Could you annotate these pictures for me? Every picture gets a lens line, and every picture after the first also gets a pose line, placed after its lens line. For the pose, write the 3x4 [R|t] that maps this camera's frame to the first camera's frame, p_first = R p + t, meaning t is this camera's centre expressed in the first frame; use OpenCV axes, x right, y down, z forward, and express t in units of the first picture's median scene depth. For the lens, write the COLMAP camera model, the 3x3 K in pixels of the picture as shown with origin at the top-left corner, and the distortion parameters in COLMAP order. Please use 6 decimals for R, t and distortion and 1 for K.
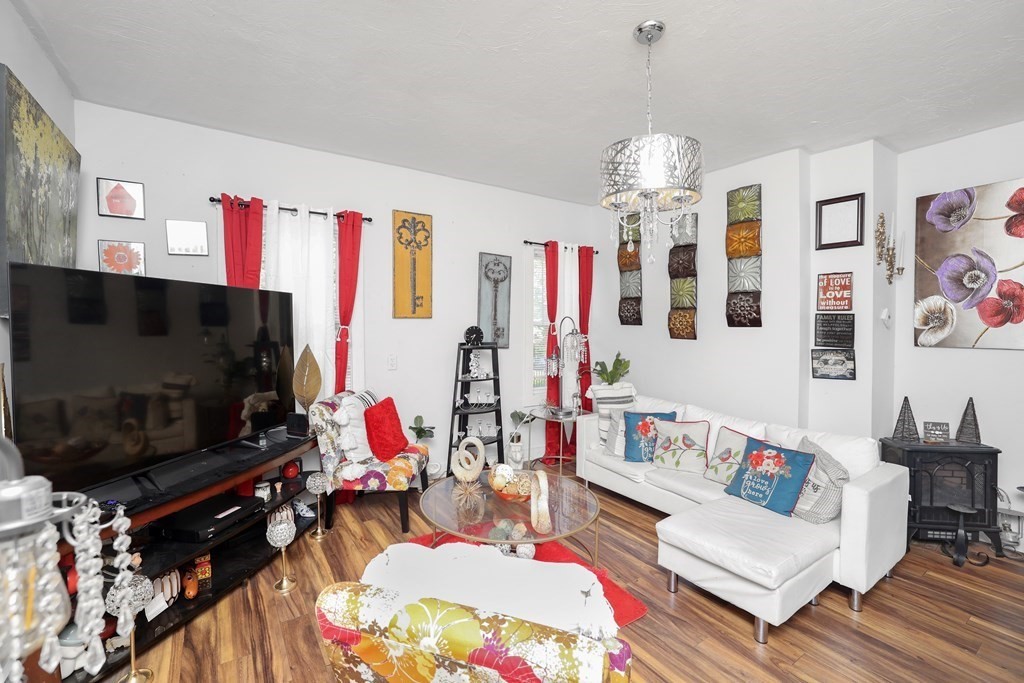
lens RADIAL K [[440.0, 0, 508.8], [0, 440.0, 350.5], [0, 0, 1]] dist [-0.048426, 0.019804]
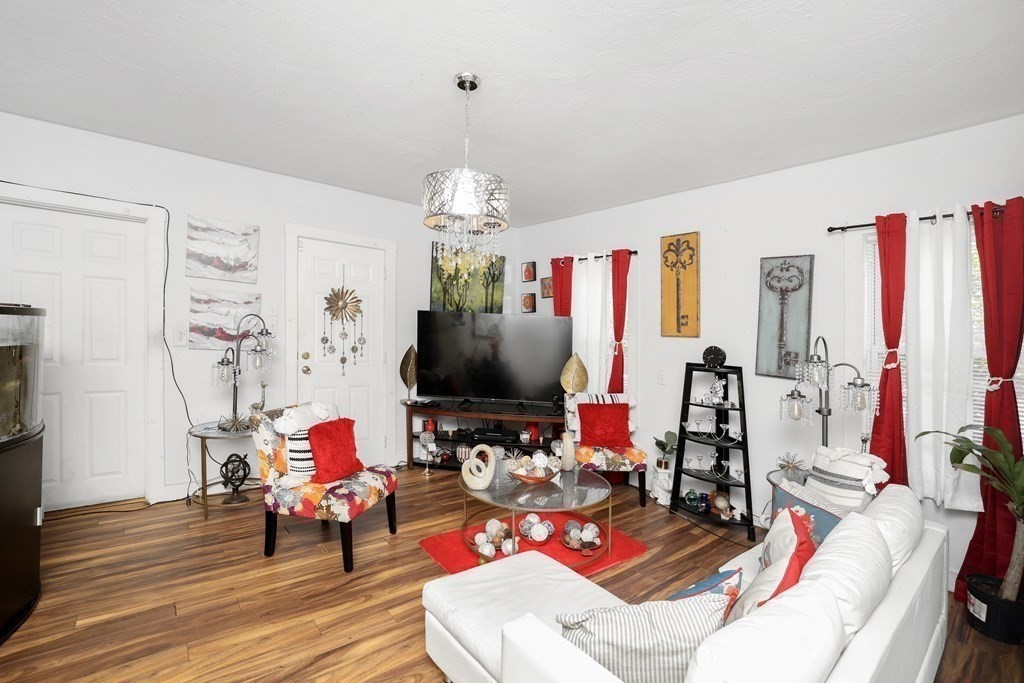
lens RADIAL K [[440.0, 0, 508.8], [0, 440.0, 350.5], [0, 0, 1]] dist [-0.048426, 0.019804]
pose [[0.128520, 0.028102, -0.991309, 0.729767], [-0.106597, 0.994199, 0.014364, -0.016187], [0.985961, 0.103824, 0.130770, 0.485489]]
